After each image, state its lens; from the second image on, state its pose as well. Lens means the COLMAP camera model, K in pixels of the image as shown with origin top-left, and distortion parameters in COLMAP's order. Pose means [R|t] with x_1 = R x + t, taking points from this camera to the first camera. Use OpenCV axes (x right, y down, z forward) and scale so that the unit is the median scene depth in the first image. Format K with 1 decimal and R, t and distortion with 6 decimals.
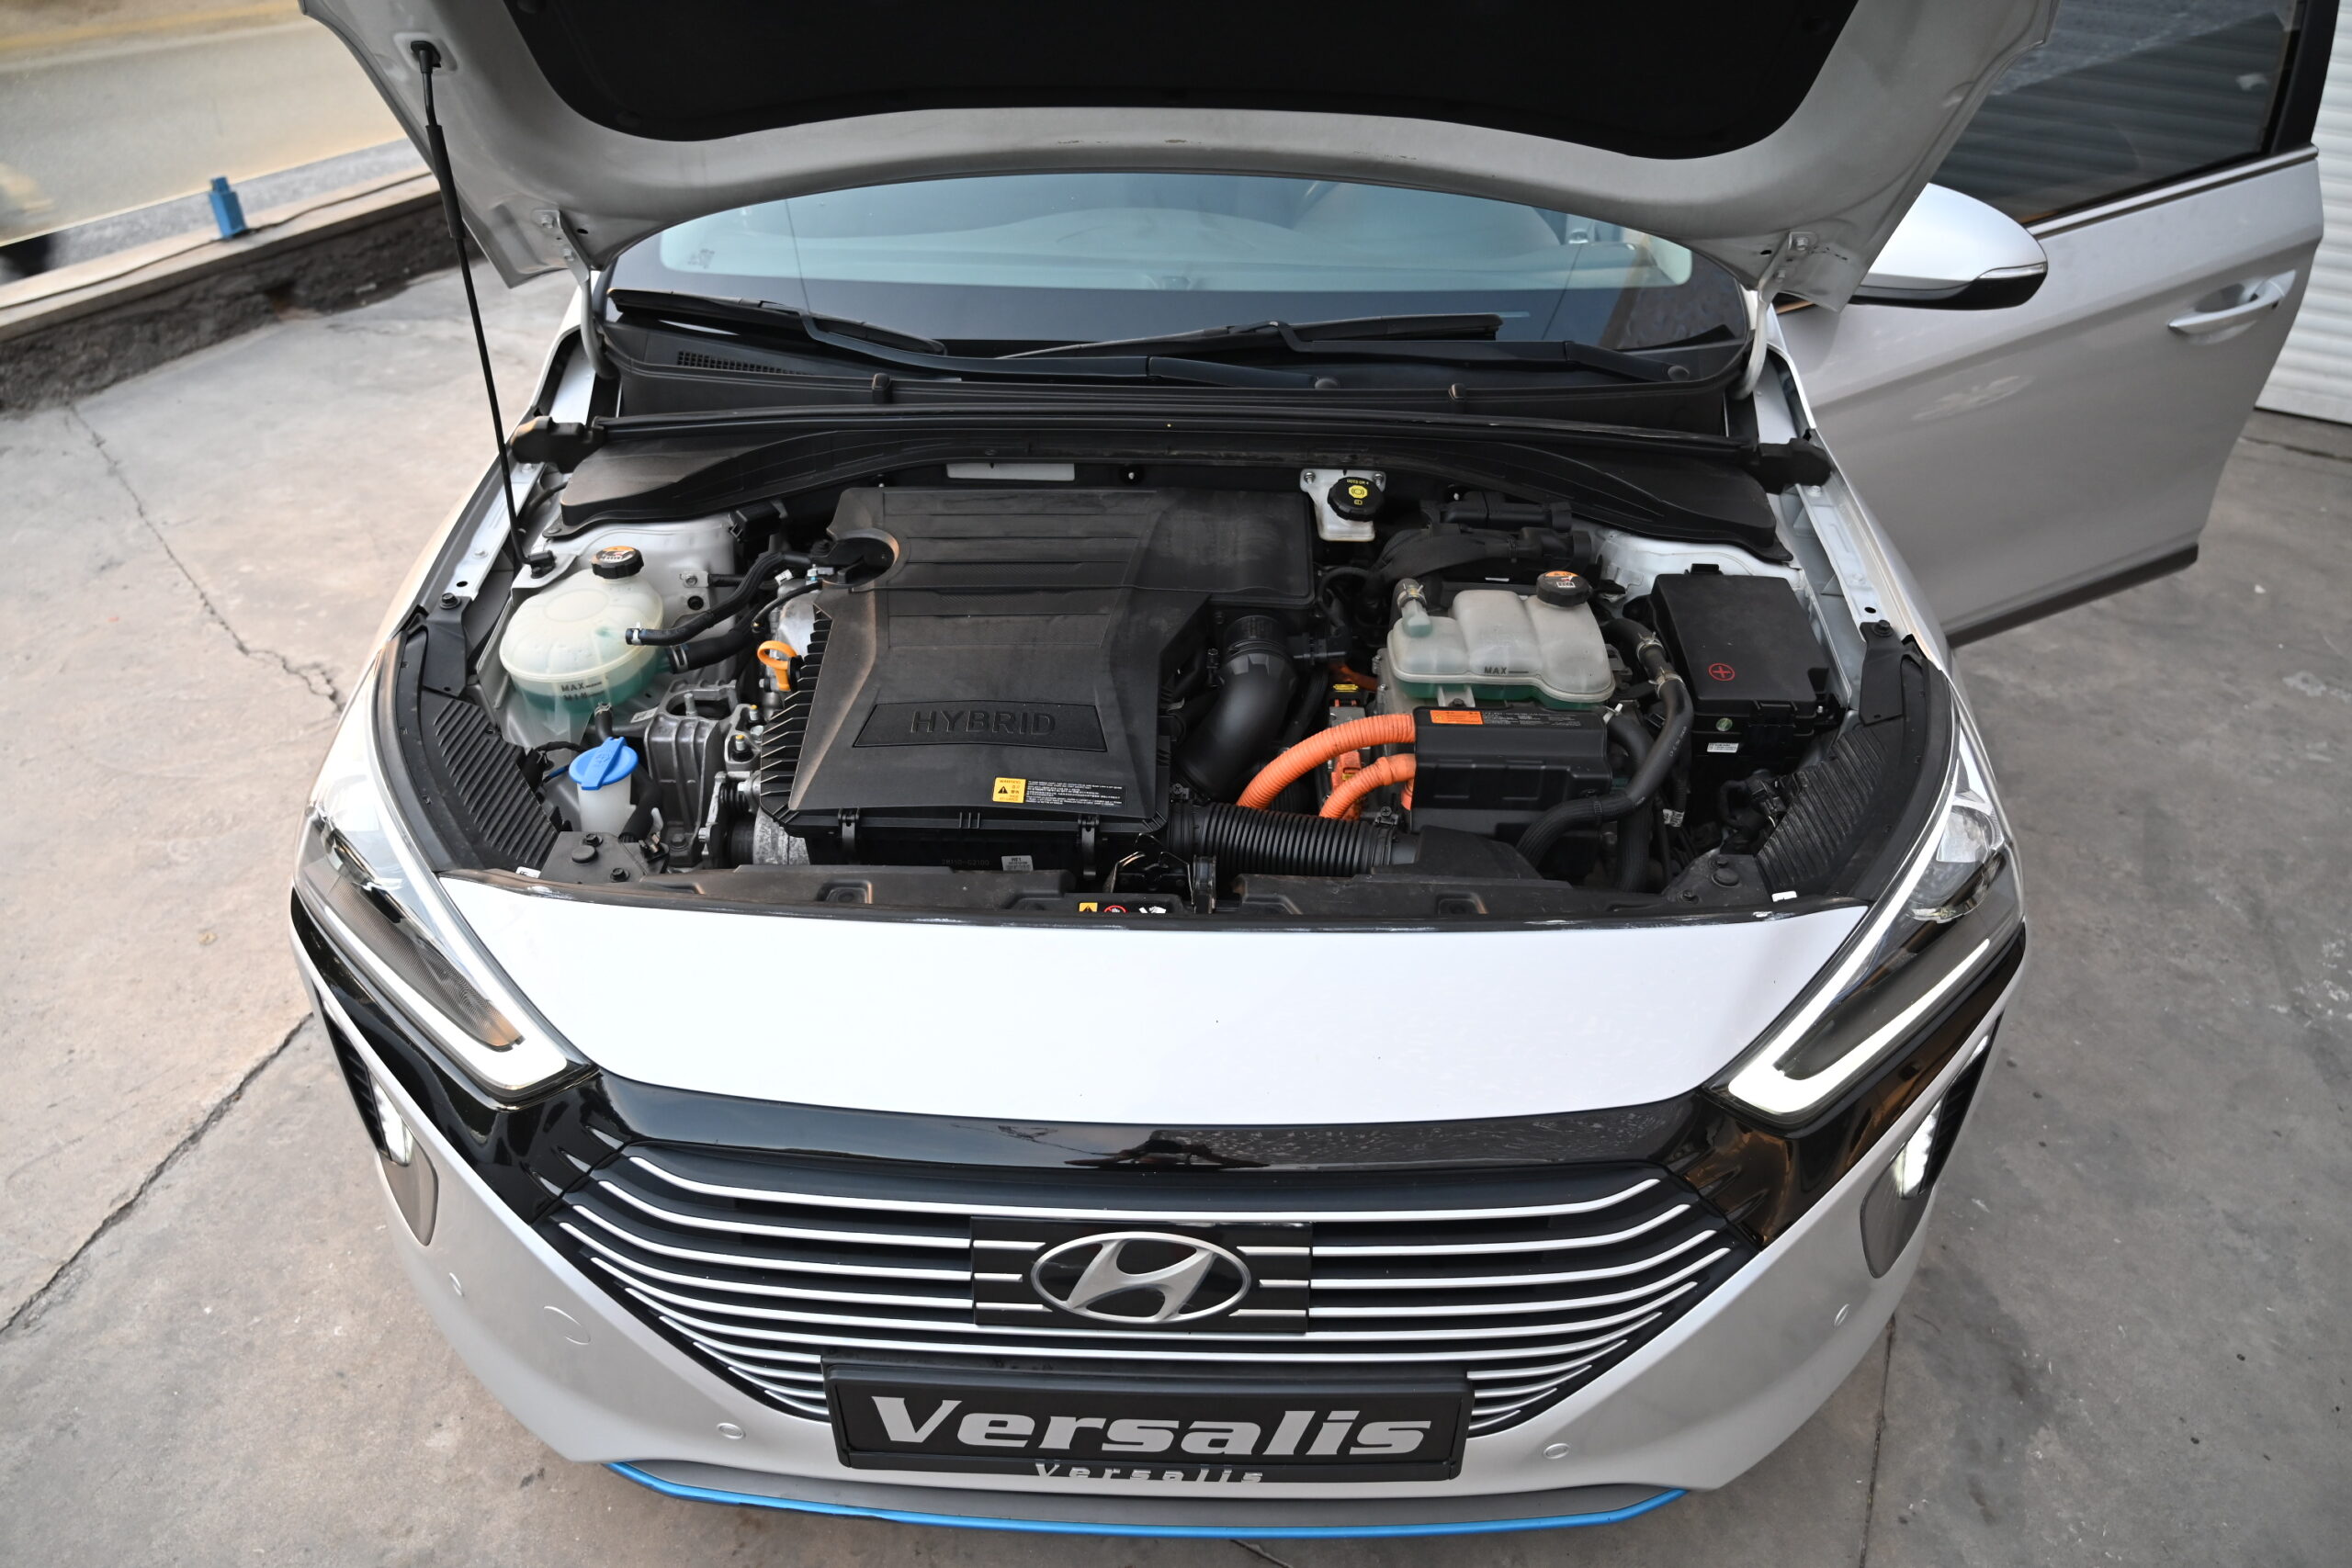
lens RADIAL K [[1582.2, 0, 1174.6], [0, 1582.2, 790.7], [0, 0, 1]] dist [-0.011573, -0.002336]
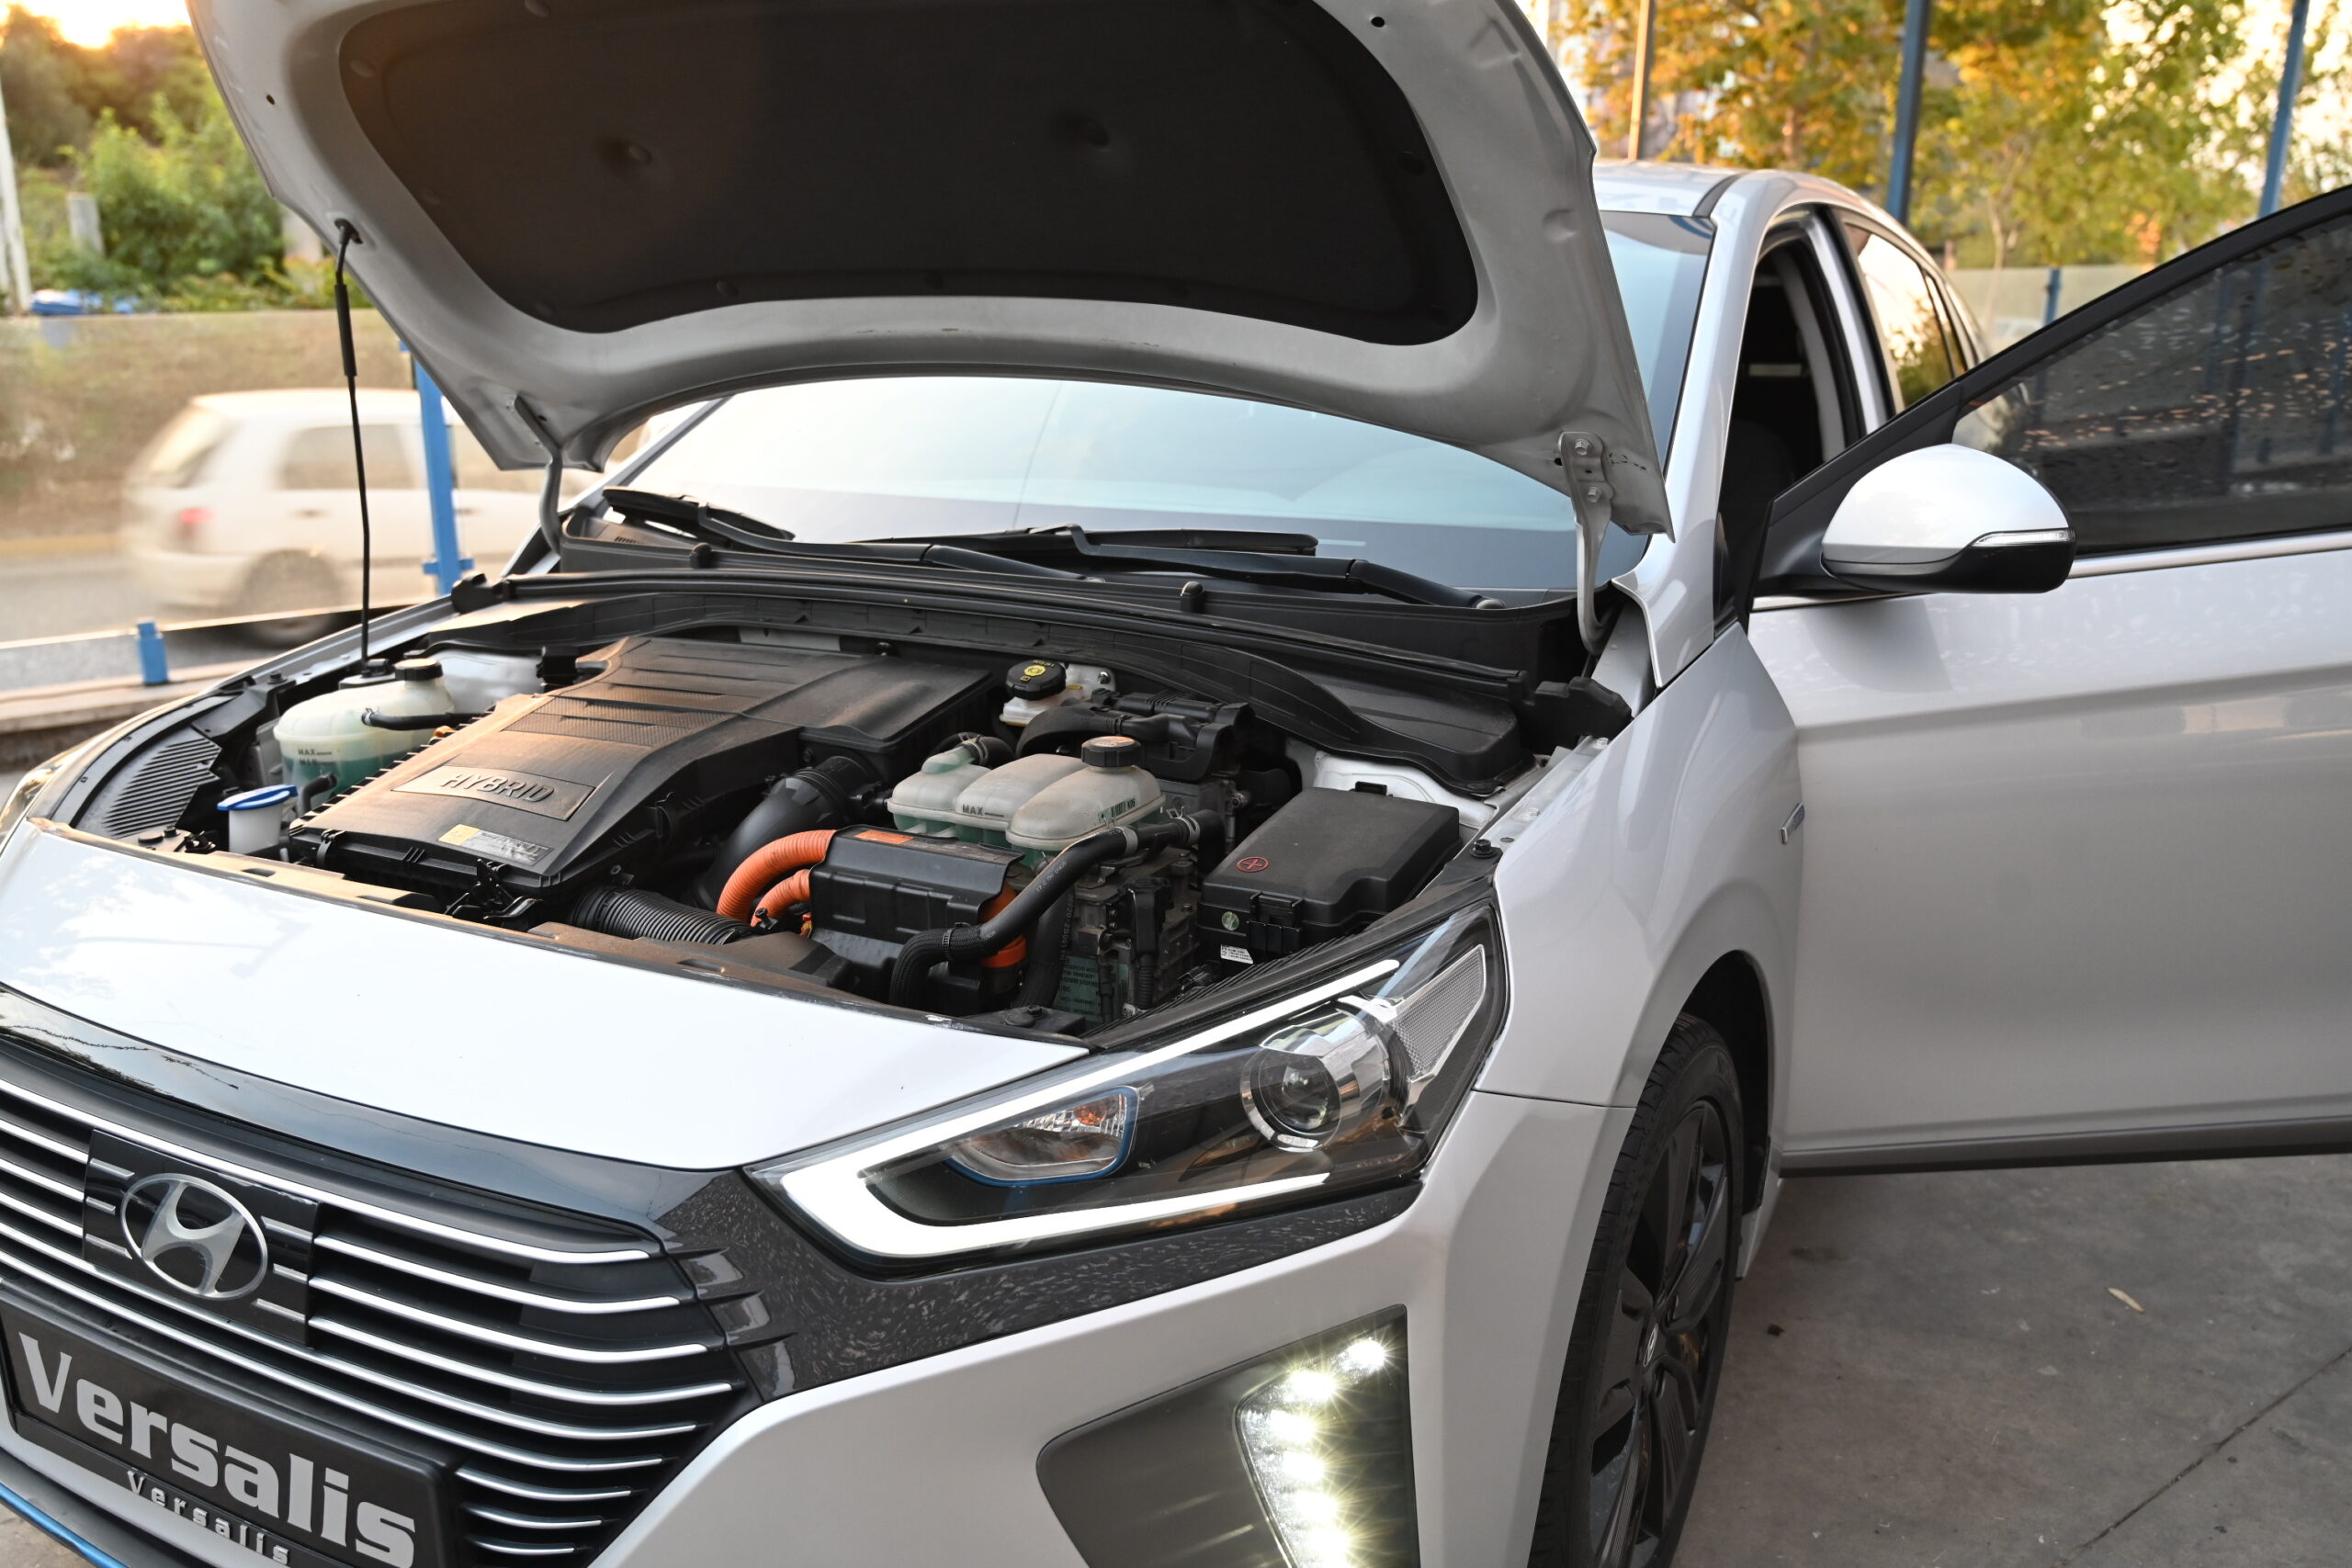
lens RADIAL K [[1960.2, 0, 1178.9], [0, 1960.2, 781.4], [0, 0, 1]] dist [-0.004937, -0.006397]
pose [[0.881872, 0.102194, -0.460281, 0.958189], [-0.252696, 0.926622, -0.278418, 0.219831], [0.398054, 0.361840, 0.842986, 0.137129]]
